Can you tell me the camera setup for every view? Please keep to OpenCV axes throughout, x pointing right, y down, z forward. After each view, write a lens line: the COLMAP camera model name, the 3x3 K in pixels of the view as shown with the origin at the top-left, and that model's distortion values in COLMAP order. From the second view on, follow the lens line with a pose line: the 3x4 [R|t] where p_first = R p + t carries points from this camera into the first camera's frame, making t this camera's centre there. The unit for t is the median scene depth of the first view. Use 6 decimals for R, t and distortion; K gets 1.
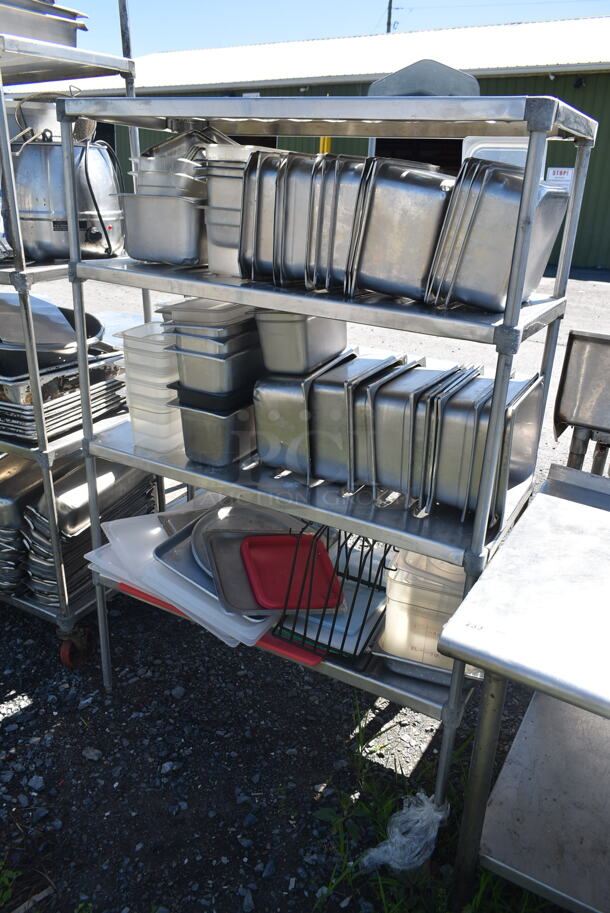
lens RADIAL K [[708.9, 0, 305.0], [0, 708.9, 456.5], [0, 0, 1]] dist [-0.012413, -0.003656]
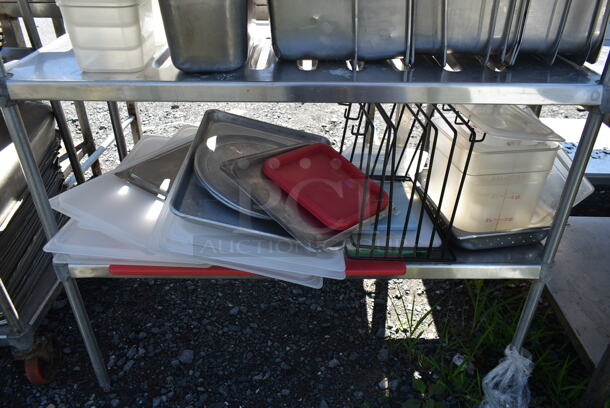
lens RADIAL K [[462.6, 0, 307.4], [0, 462.6, 202.3], [0, 0, 1]] dist [-0.014610, -0.001278]
pose [[0.867346, -0.289130, 0.405110, -0.291714], [0.213322, 0.951362, 0.222270, 0.056177], [-0.449671, -0.106366, 0.886838, 0.539762]]
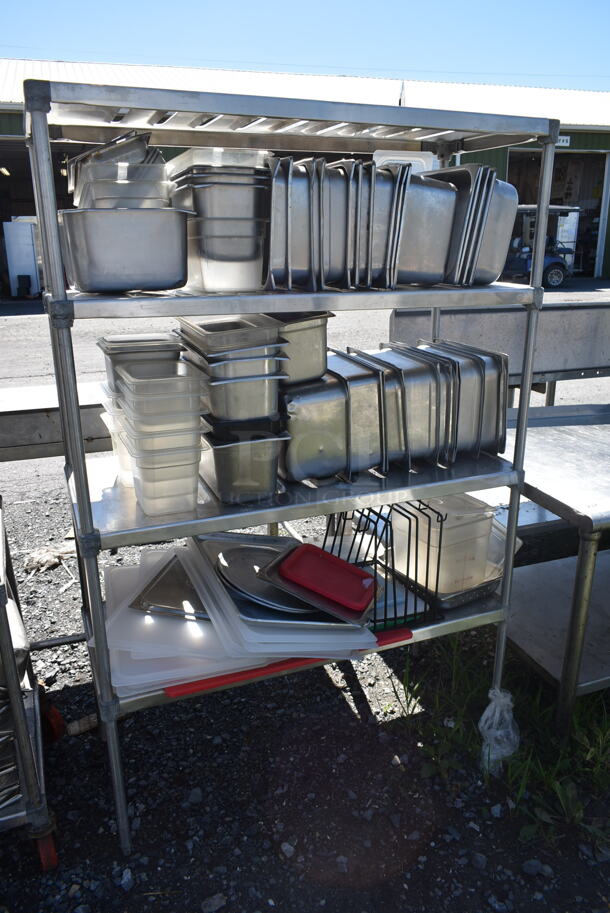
lens RADIAL K [[711.9, 0, 319.4], [0, 711.9, 460.0], [0, 0, 1]] dist [-0.014558, 0.004749]
pose [[0.606529, -0.288929, 0.740704, -0.766961], [0.317012, 0.942257, 0.107962, -0.112170], [-0.729127, 0.169330, 0.663100, 0.338653]]
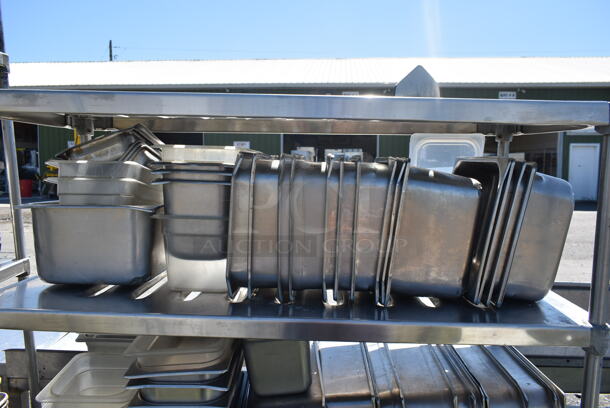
lens RADIAL K [[462.6, 0, 307.4], [0, 462.6, 202.3], [0, 0, 1]] dist [-0.014610, -0.001278]
pose [[0.871941, -0.081915, 0.482710, -0.243762], [0.201103, 0.958821, -0.200550, -0.216462], [-0.446404, 0.271942, 0.852508, 0.442727]]
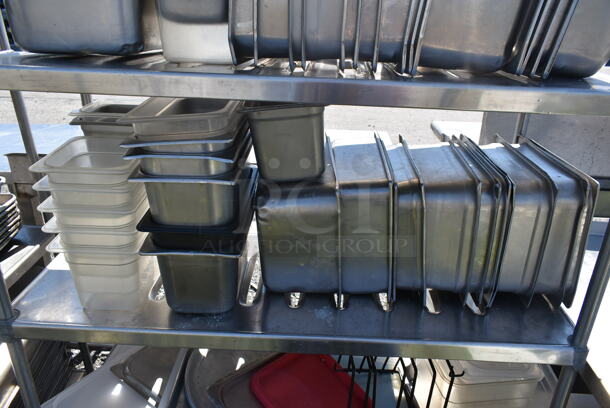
lens RADIAL K [[462.6, 0, 307.4], [0, 462.6, 202.3], [0, 0, 1]] dist [-0.014610, -0.001278]
pose [[0.884557, -0.204002, 0.419454, -0.231391], [0.185456, 0.978967, 0.085026, -0.132446], [-0.427977, 0.002579, 0.903786, 0.511632]]
